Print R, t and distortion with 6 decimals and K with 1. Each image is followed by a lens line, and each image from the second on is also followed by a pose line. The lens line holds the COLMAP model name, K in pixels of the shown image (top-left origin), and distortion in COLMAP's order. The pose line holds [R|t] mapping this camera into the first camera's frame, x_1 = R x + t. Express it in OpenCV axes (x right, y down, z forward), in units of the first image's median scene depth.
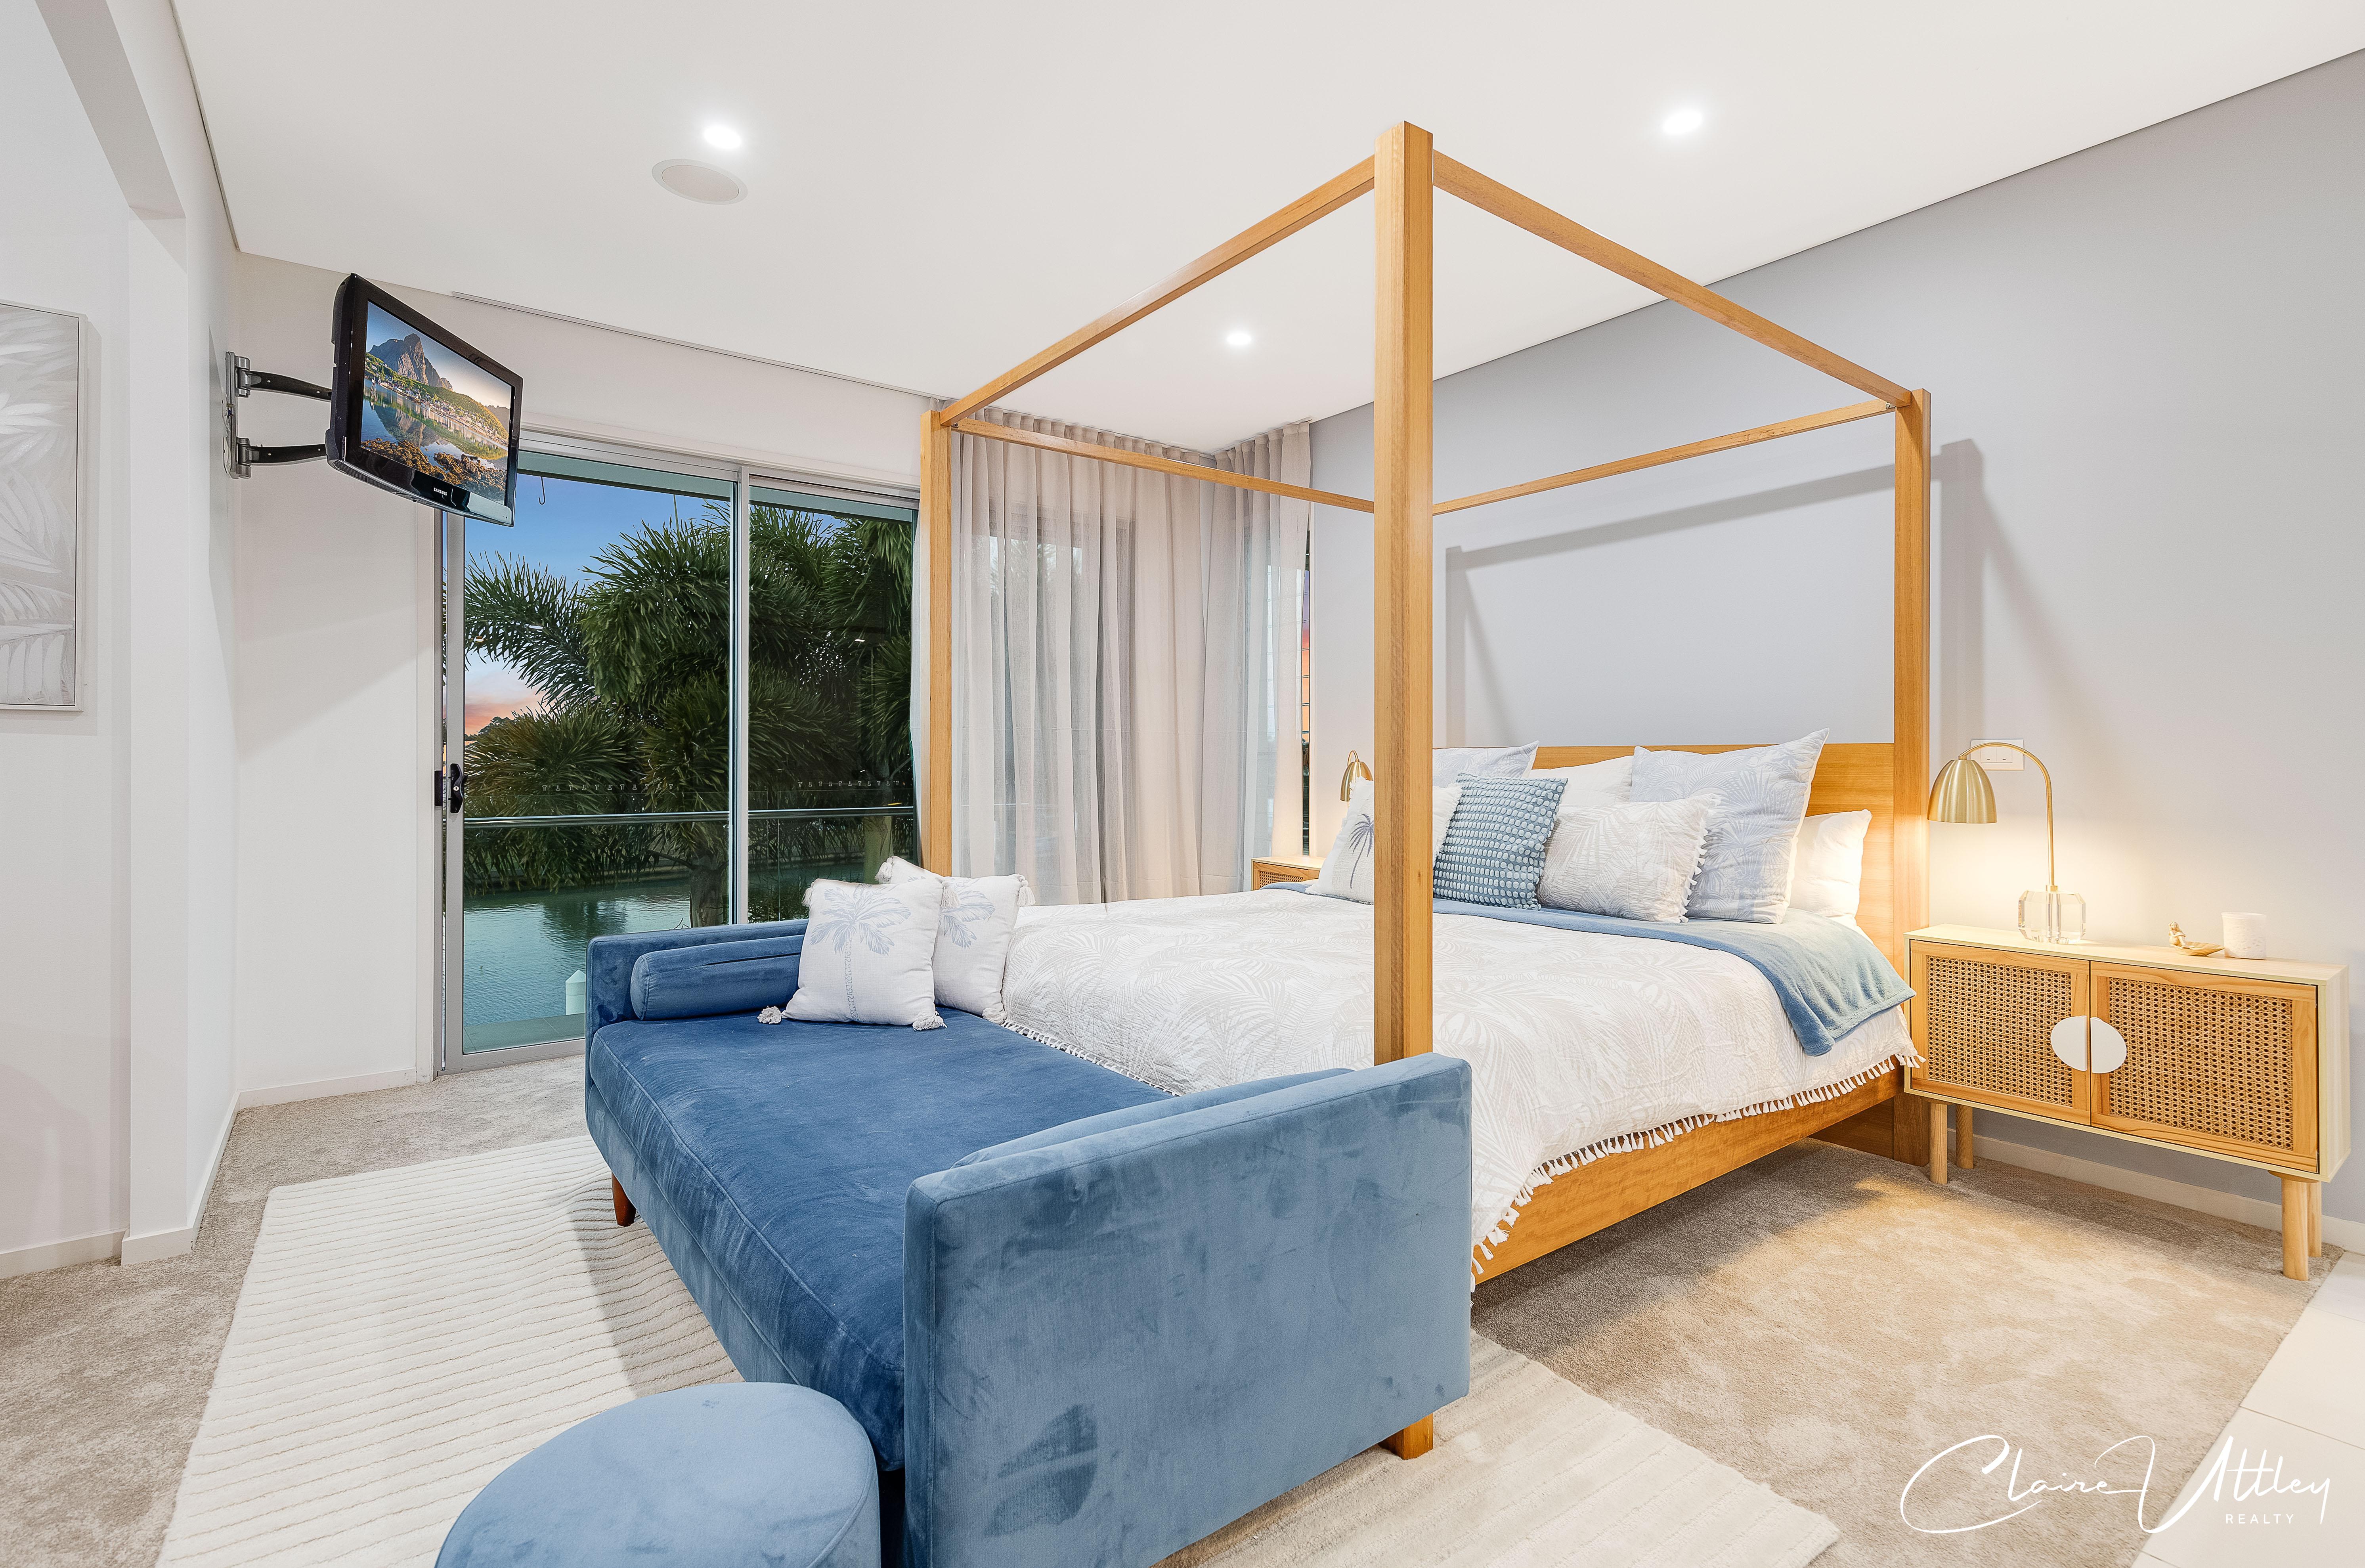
lens RADIAL K [[1099.6, 0, 1195.6], [0, 1099.6, 774.2], [0, 0, 1]] dist [0.015232, 0.000311]
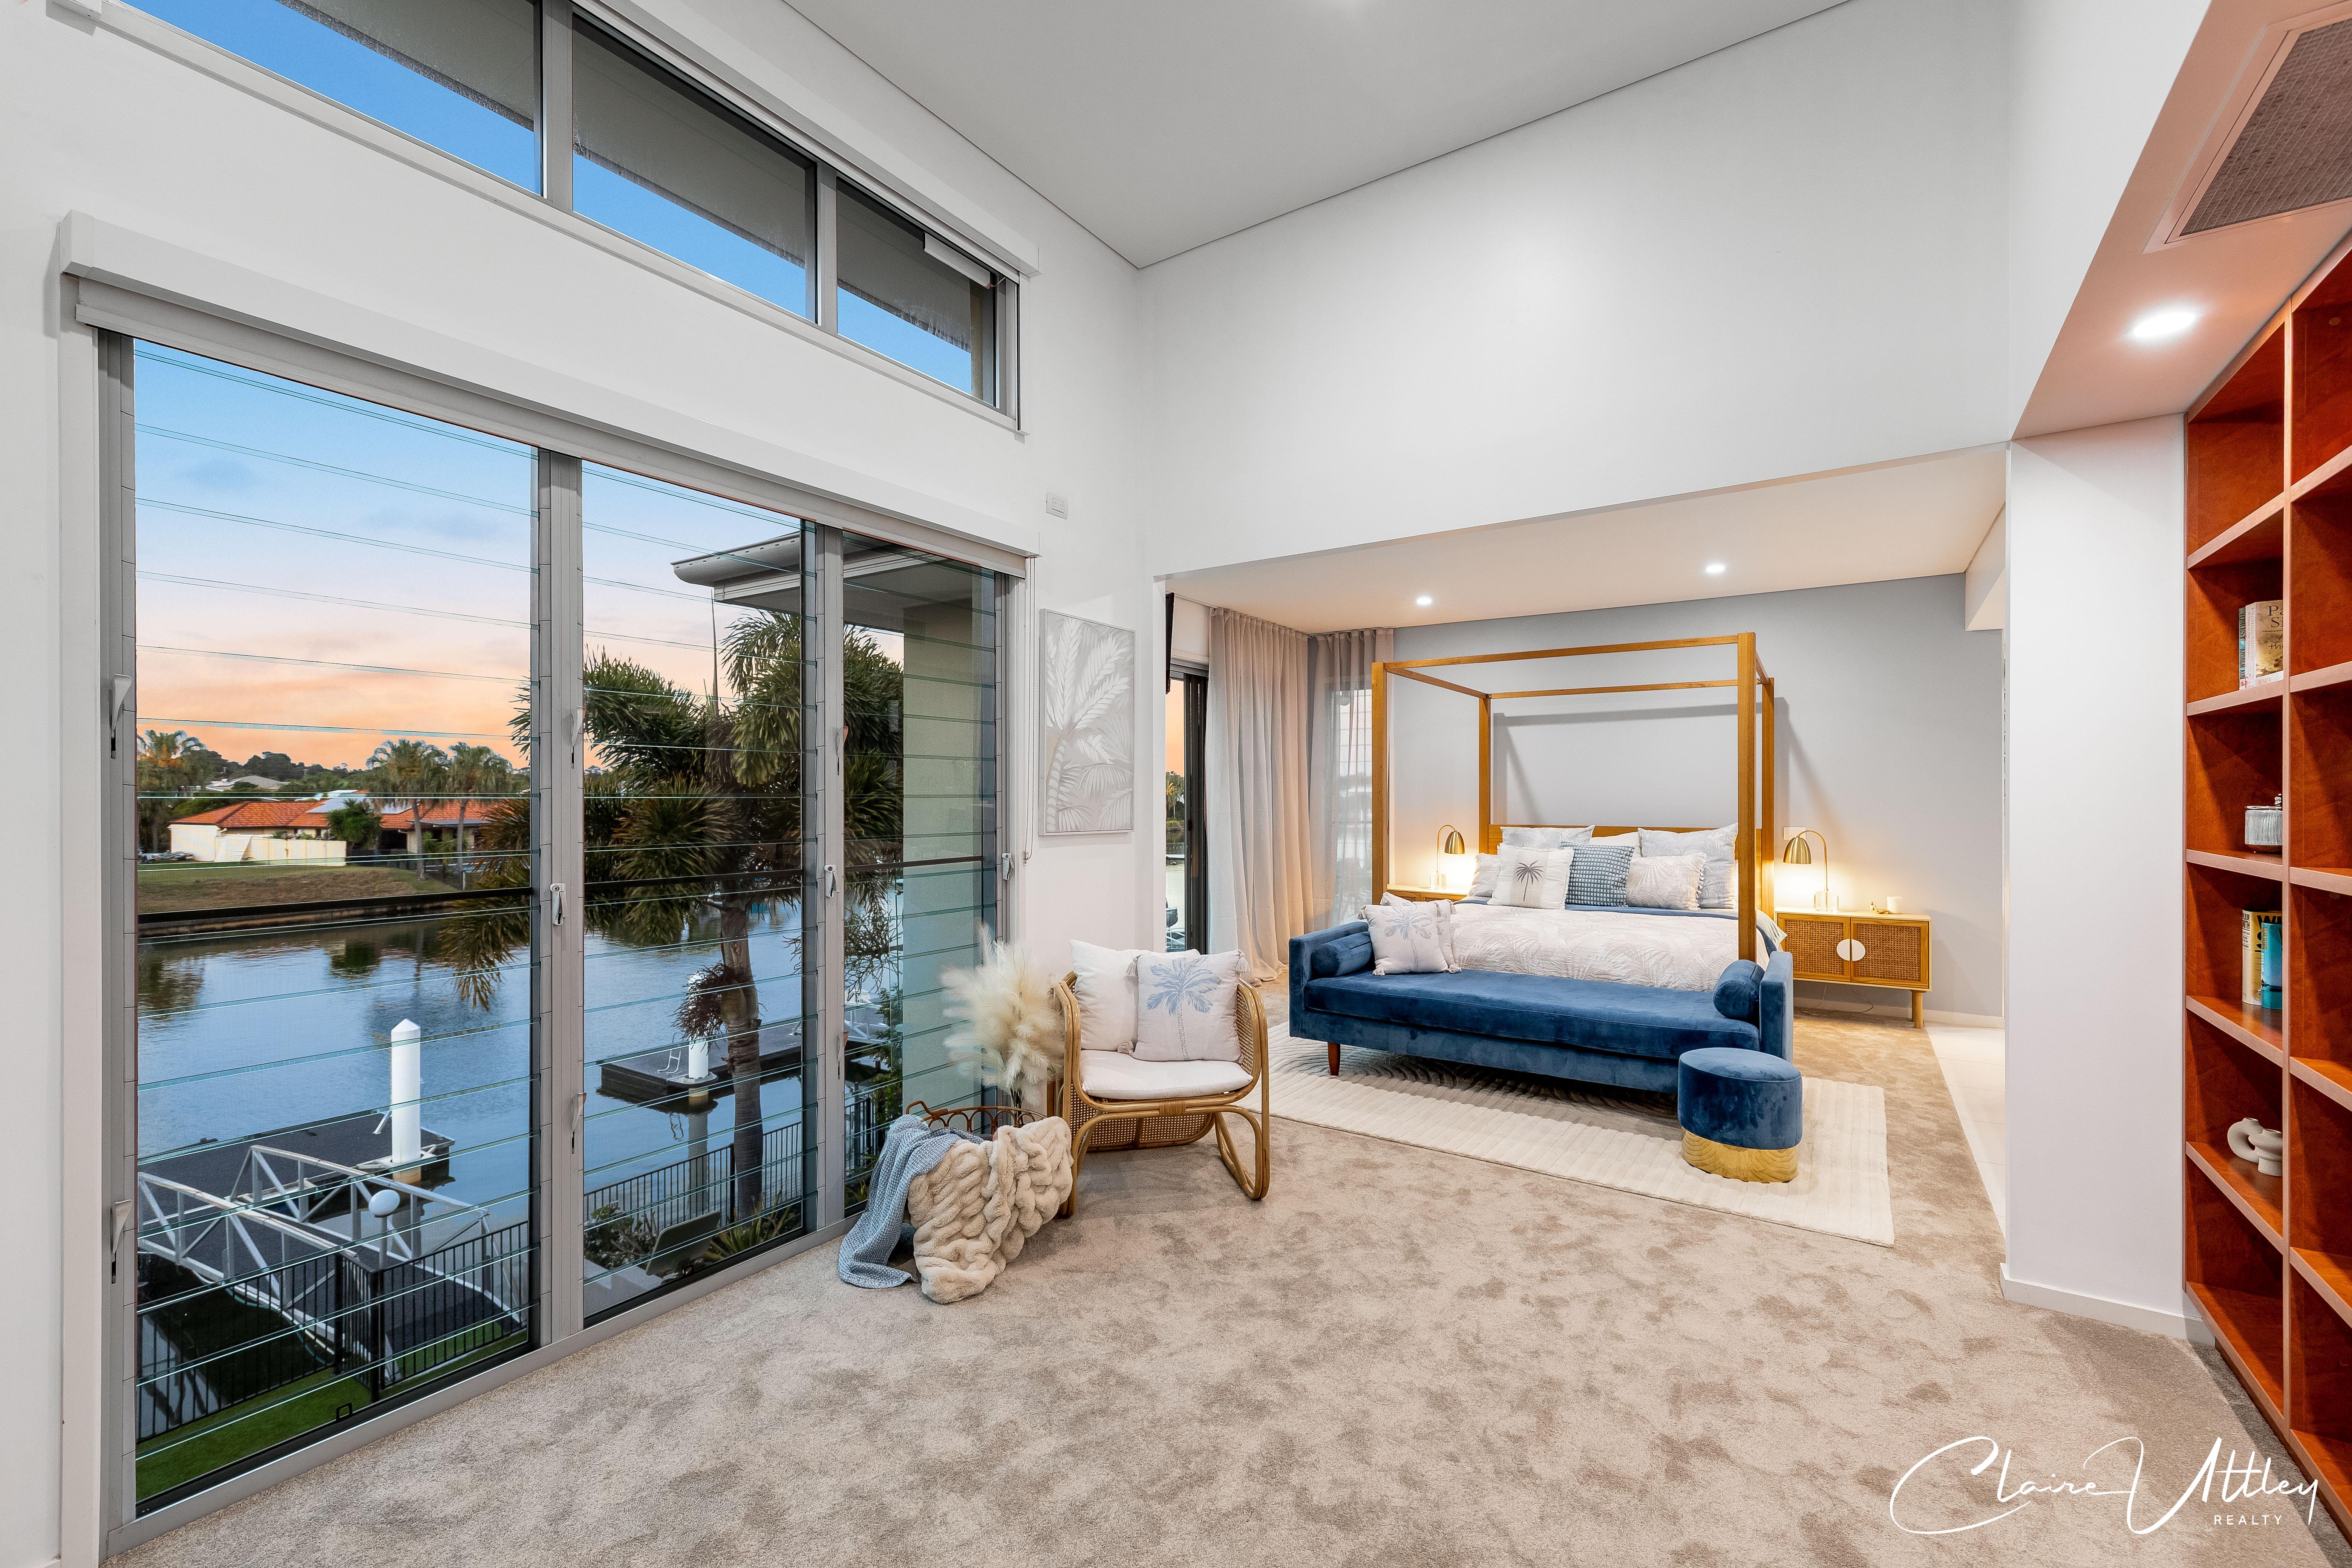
lens RADIAL K [[1007.9, 0, 1180.0], [0, 1007.9, 783.5], [0, 0, 1]] dist [0.004209, 0.000158]
pose [[0.941112, 0.004552, 0.338066, -1.571784], [0.003680, 0.999712, -0.023705, -0.097512], [-0.338076, 0.023553, 0.940824, -0.729341]]
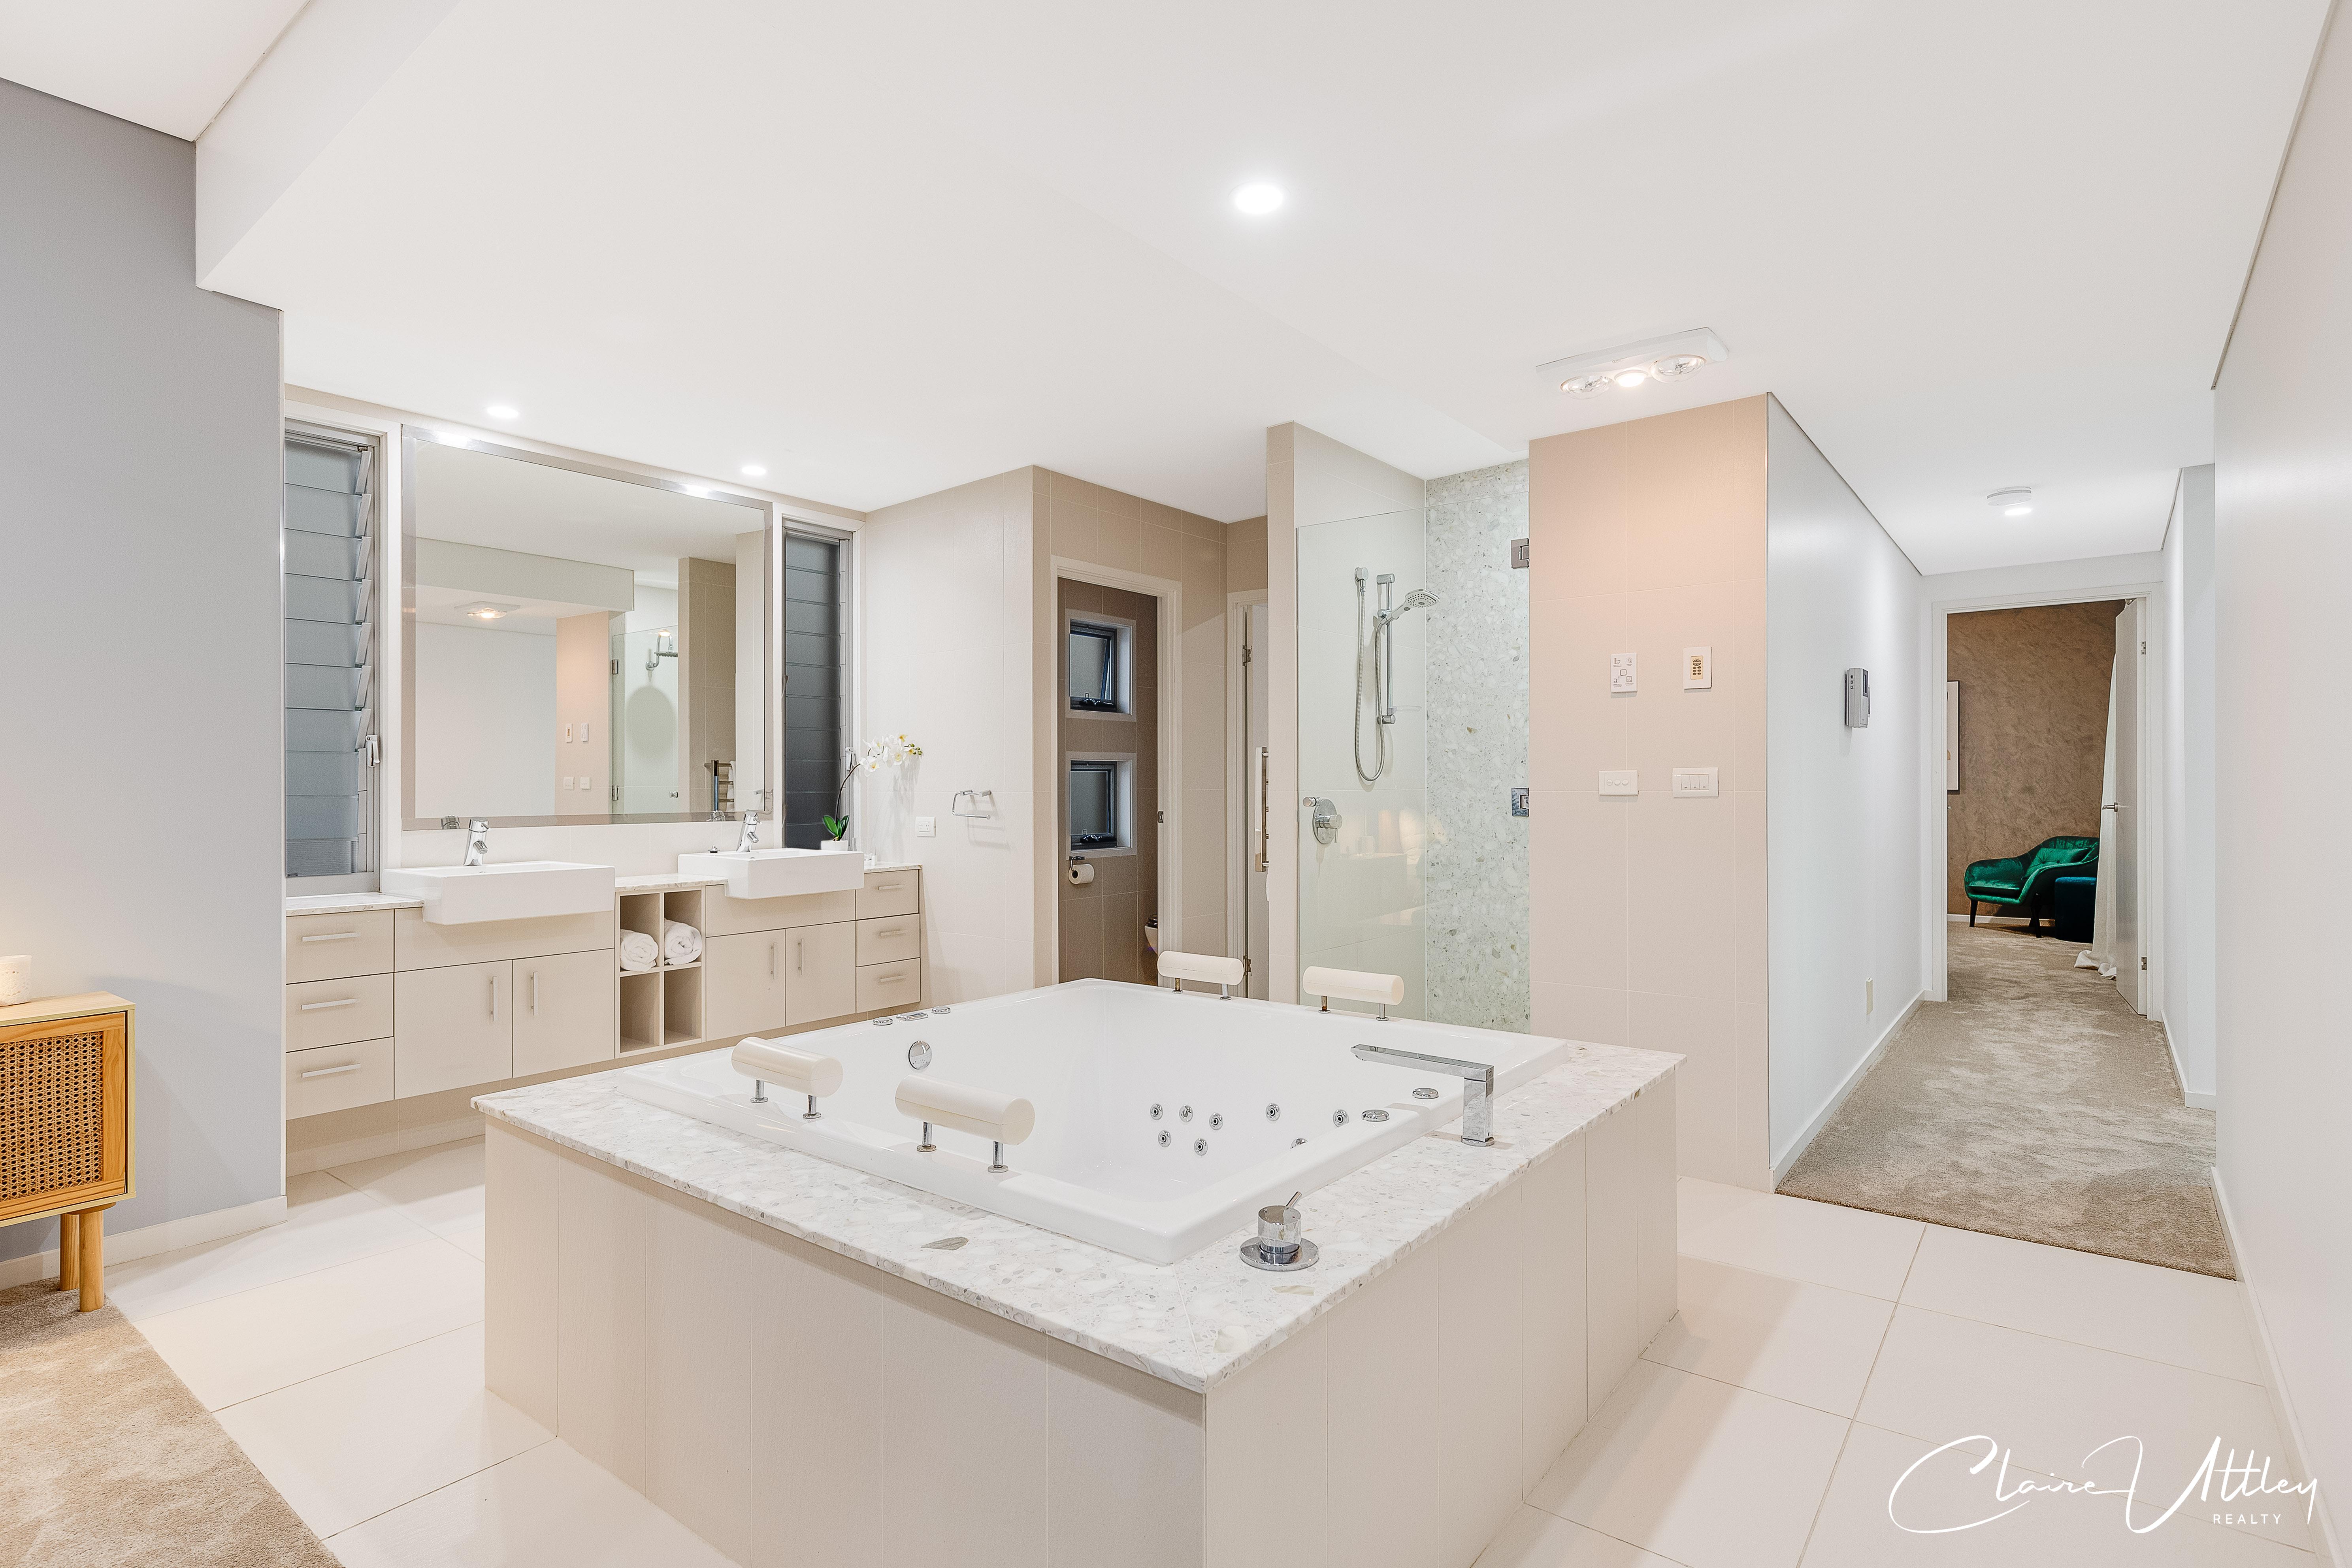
lens RADIAL K [[1178.7, 0, 1175.1], [0, 1178.7, 774.5], [0, 0, 1]] dist [0.000956, 0.000396]
pose [[-0.266866, 0.015478, 0.963609, -0.300988], [0.014861, 0.999818, -0.011943, -0.003173], [-0.963619, 0.011133, -0.267047, 0.334682]]
